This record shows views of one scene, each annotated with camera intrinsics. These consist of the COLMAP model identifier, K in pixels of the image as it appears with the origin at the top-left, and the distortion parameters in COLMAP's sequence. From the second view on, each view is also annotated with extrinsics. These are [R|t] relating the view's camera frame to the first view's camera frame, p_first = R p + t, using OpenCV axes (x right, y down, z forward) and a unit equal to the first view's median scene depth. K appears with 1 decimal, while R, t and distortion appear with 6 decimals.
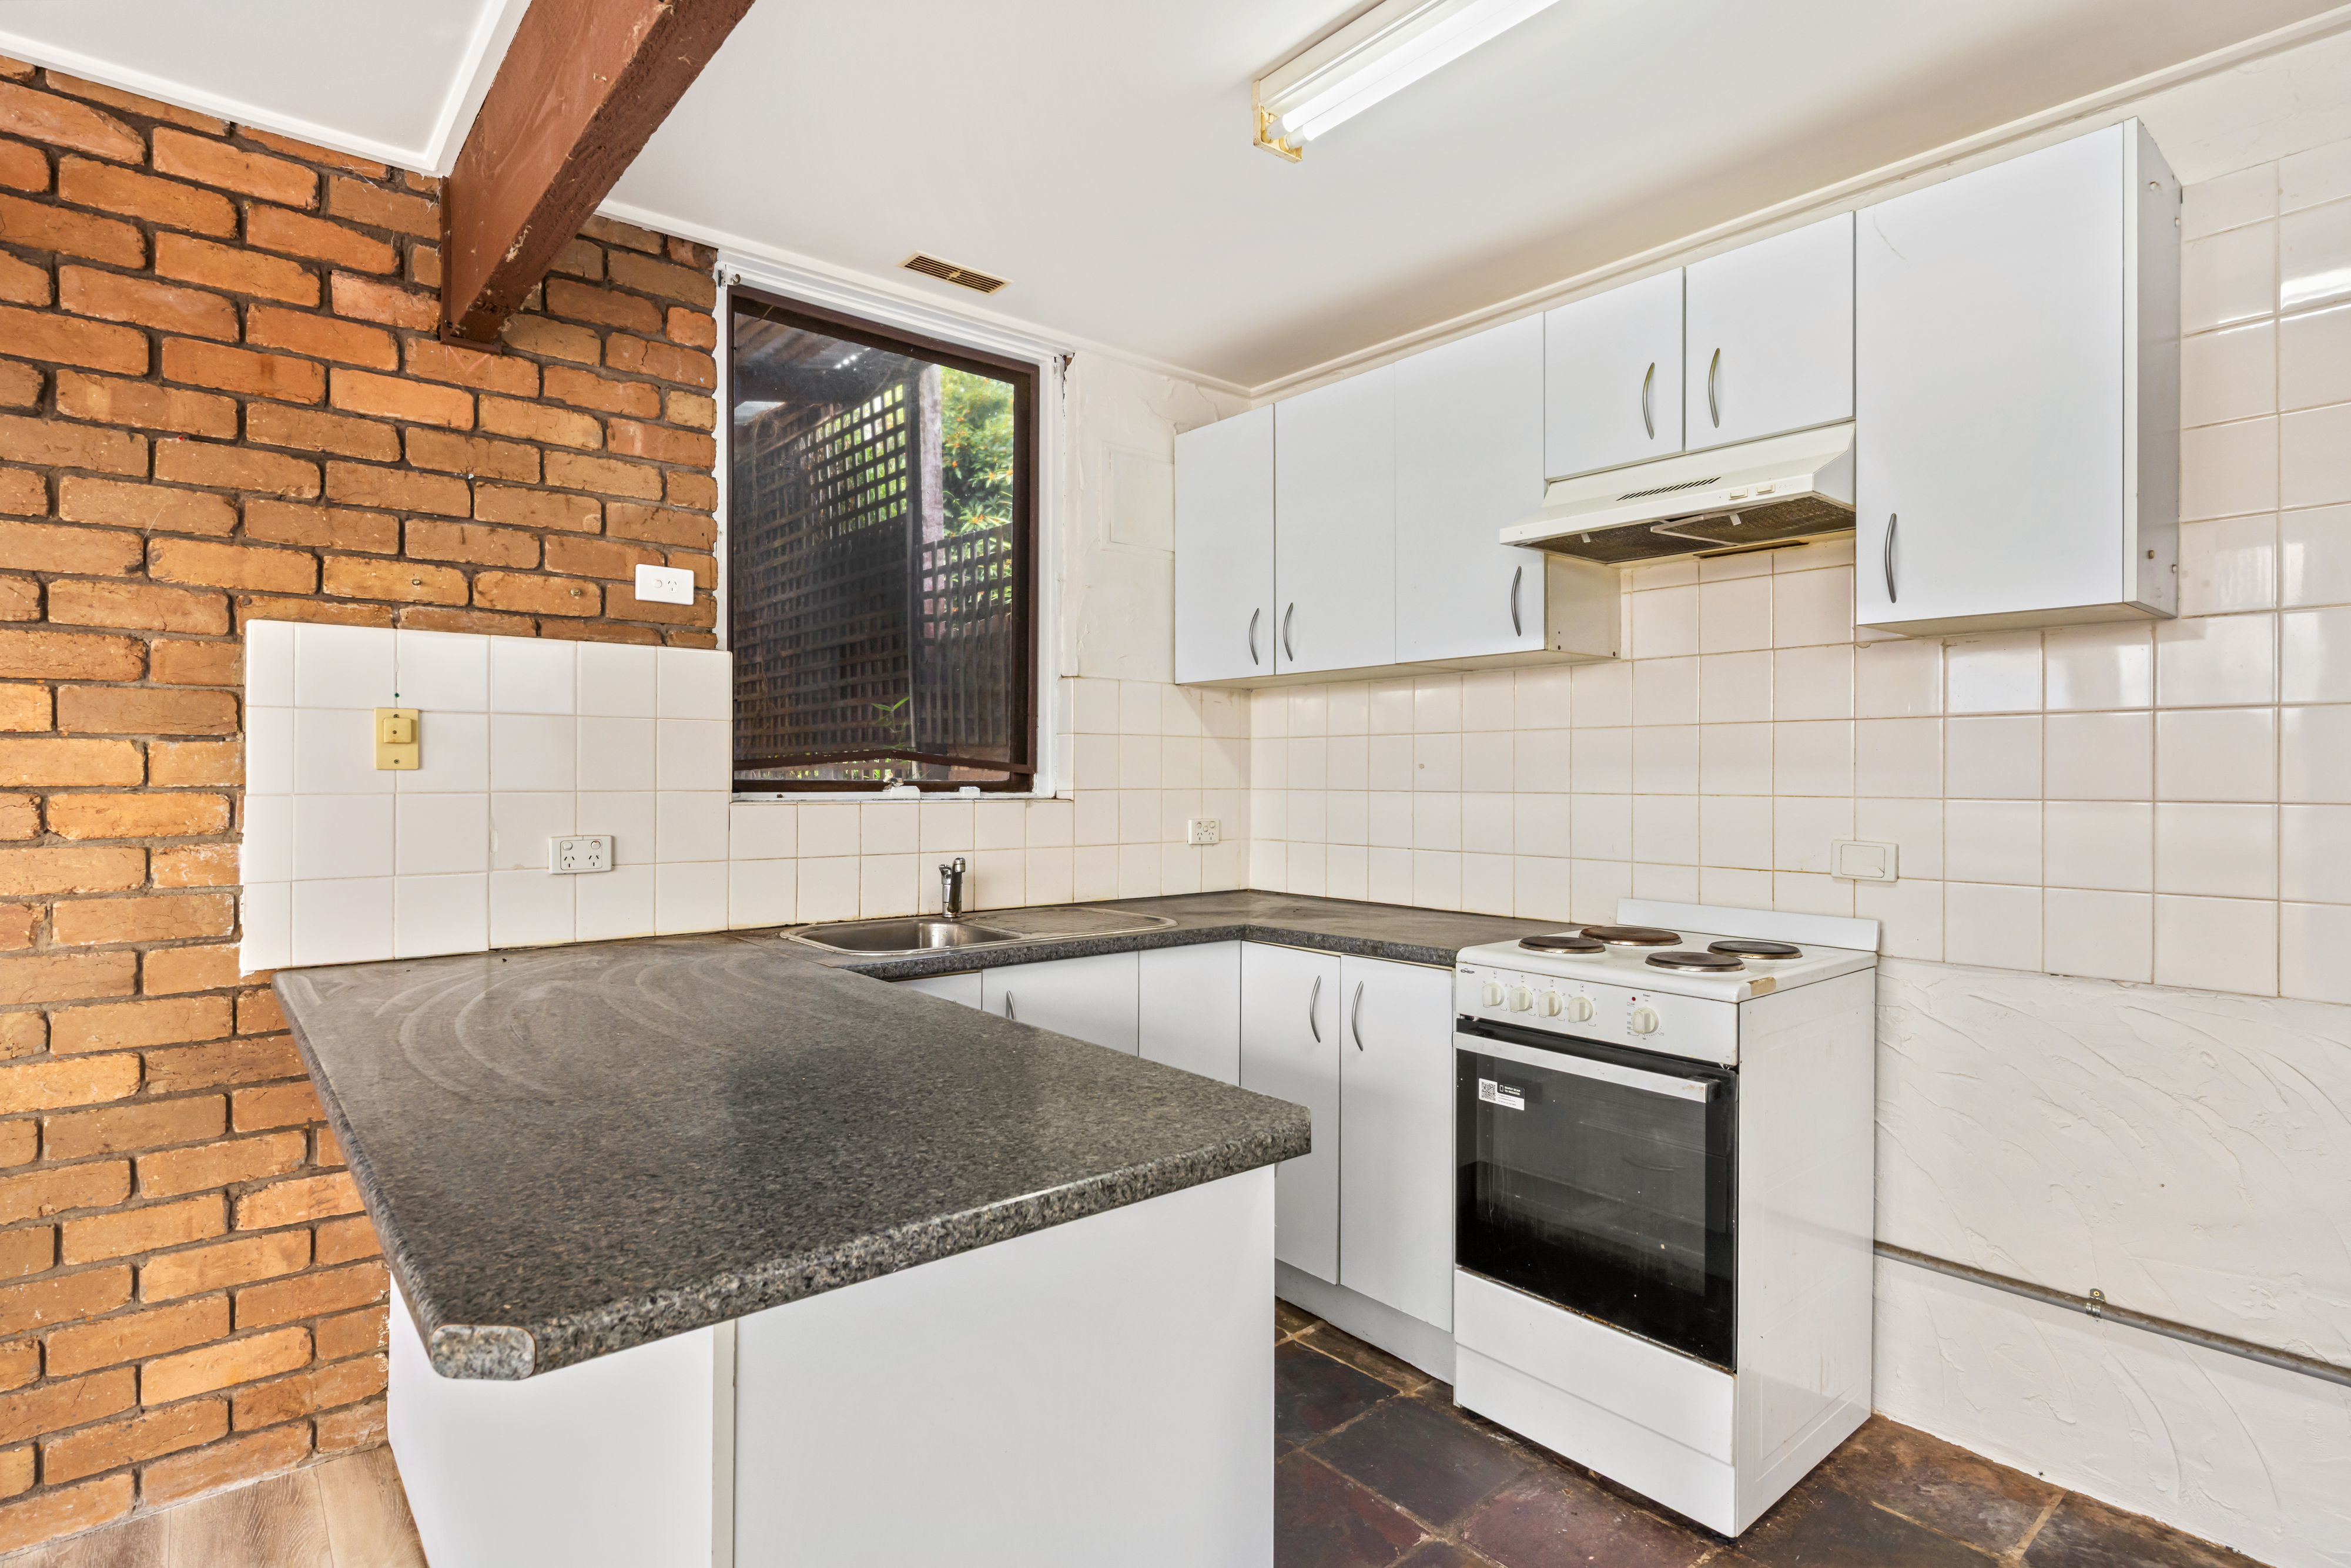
lens RADIAL K [[1191.2, 0, 1179.7], [0, 1191.2, 778.2], [0, 0, 1]] dist [-0.005286, 0.003258]
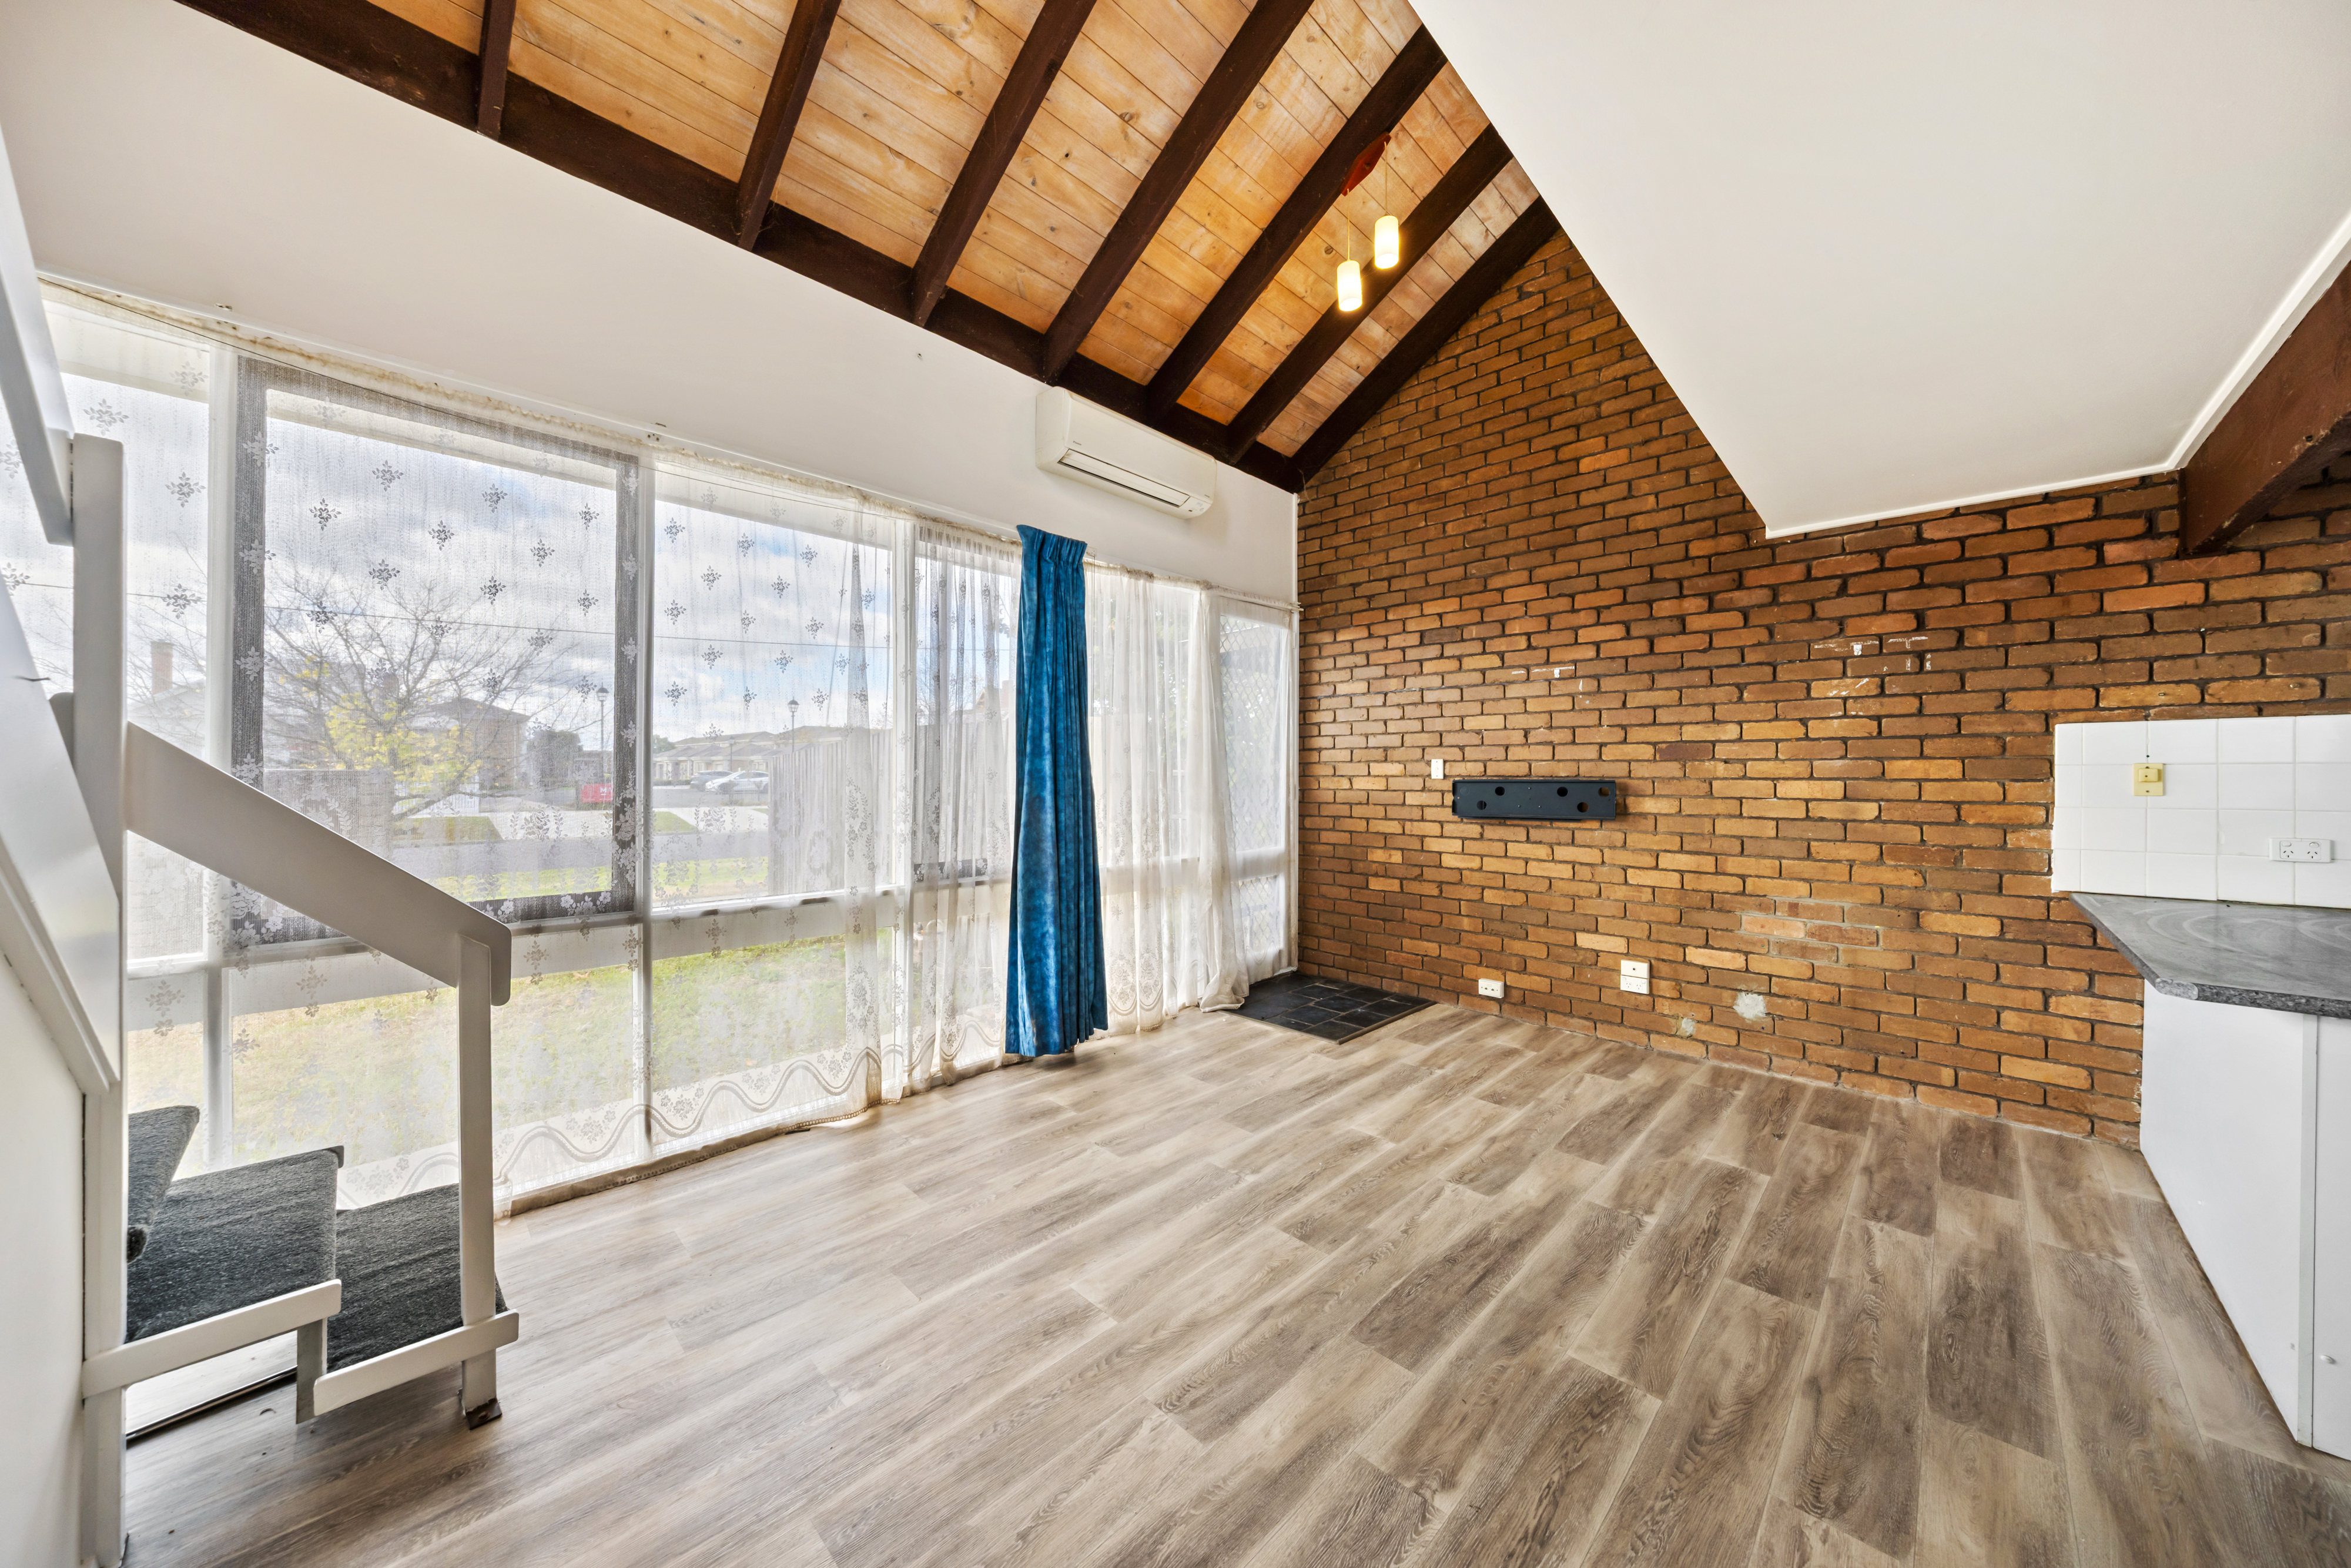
lens RADIAL K [[798.3, 0, 1164.2], [0, 798.3, 776.5], [0, 0, 1]] dist [-0.007655, -0.000387]
pose [[0.088518, -0.002284, -0.996072, 0.445184], [-0.003272, 0.999991, -0.002584, -0.029332], [0.996069, 0.003488, 0.088510, -0.660325]]
